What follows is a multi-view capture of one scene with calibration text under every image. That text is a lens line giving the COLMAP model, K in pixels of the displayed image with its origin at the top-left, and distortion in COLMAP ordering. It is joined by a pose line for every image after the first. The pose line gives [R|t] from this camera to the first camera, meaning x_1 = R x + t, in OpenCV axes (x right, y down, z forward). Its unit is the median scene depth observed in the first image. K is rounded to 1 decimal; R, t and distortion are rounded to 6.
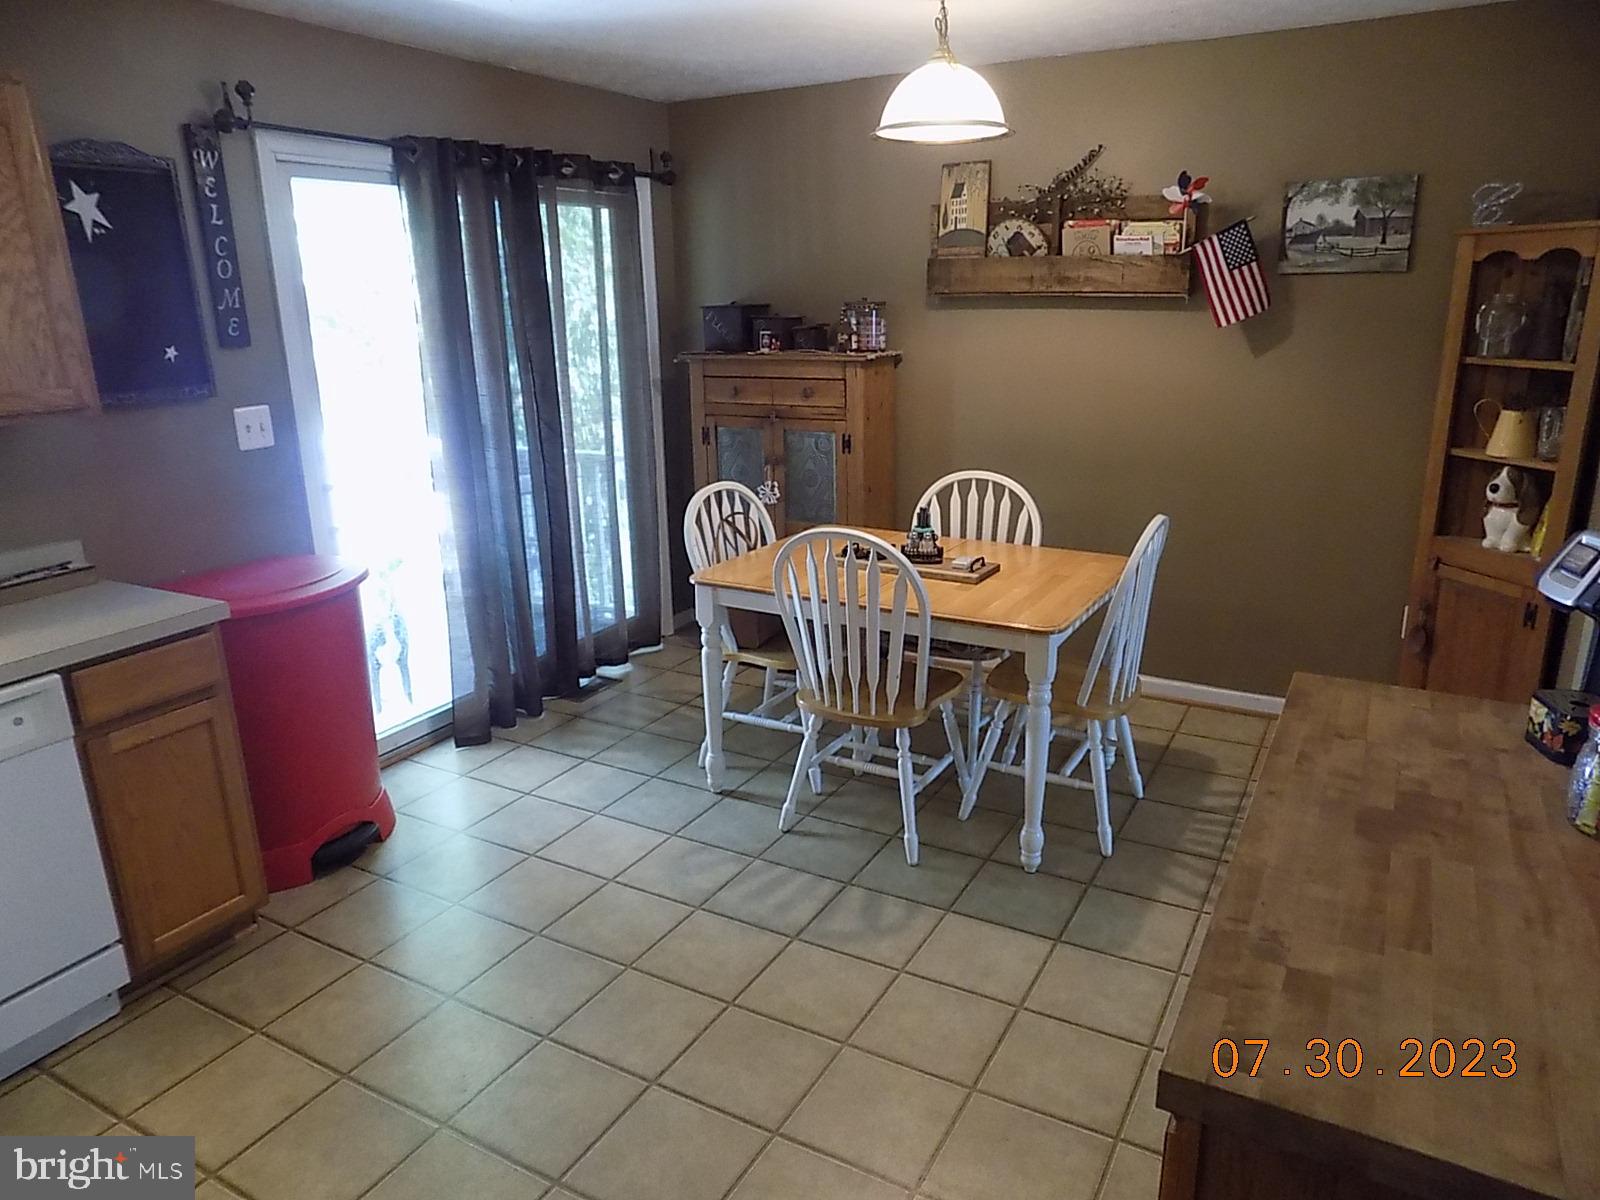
lens RADIAL K [[1086.7, 0, 782.8], [0, 1086.7, 638.7], [0, 0, 1]] dist [-0.034439, 0.024930]
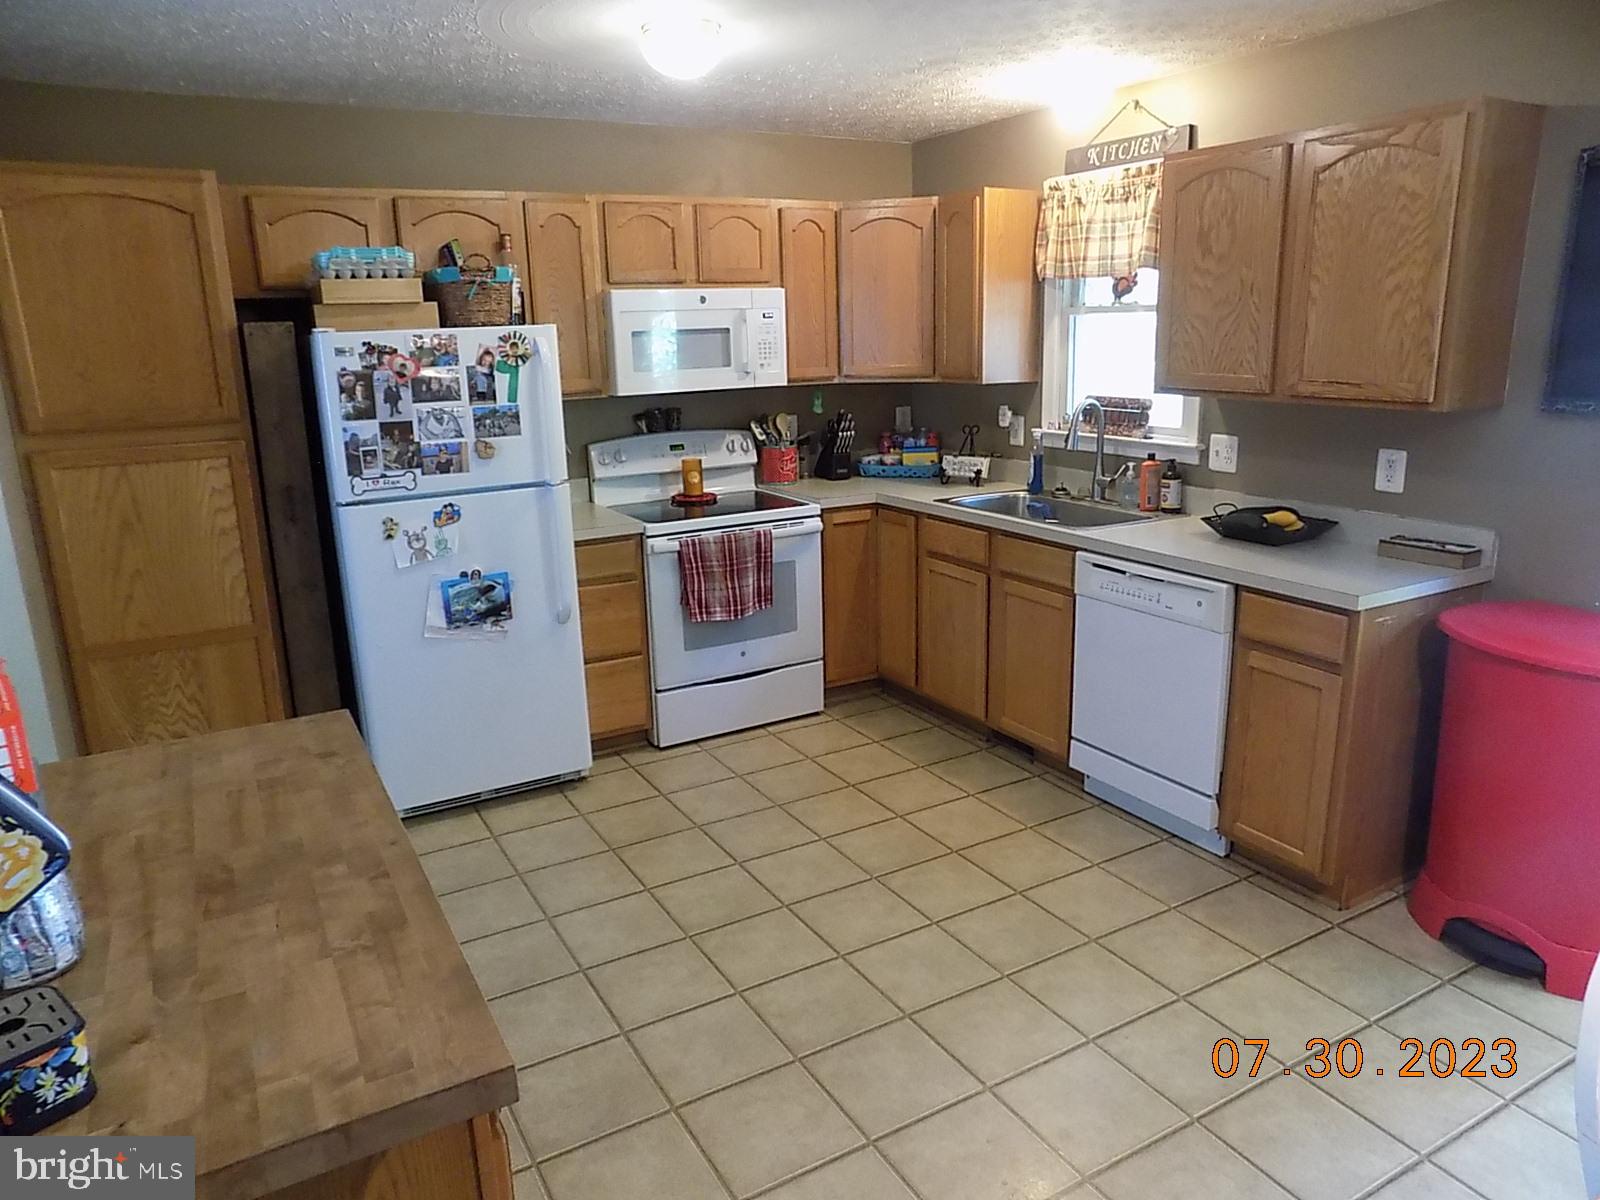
lens RADIAL K [[1086.7, 0, 812.8], [0, 1086.7, 593.2], [0, 0, 1]] dist [-0.034439, 0.024930]
pose [[-0.503868, 0.238804, -0.830114, 0.826225], [-0.226984, 0.890645, 0.393993, -0.437098], [0.833424, 0.386943, -0.394562, 1.307598]]
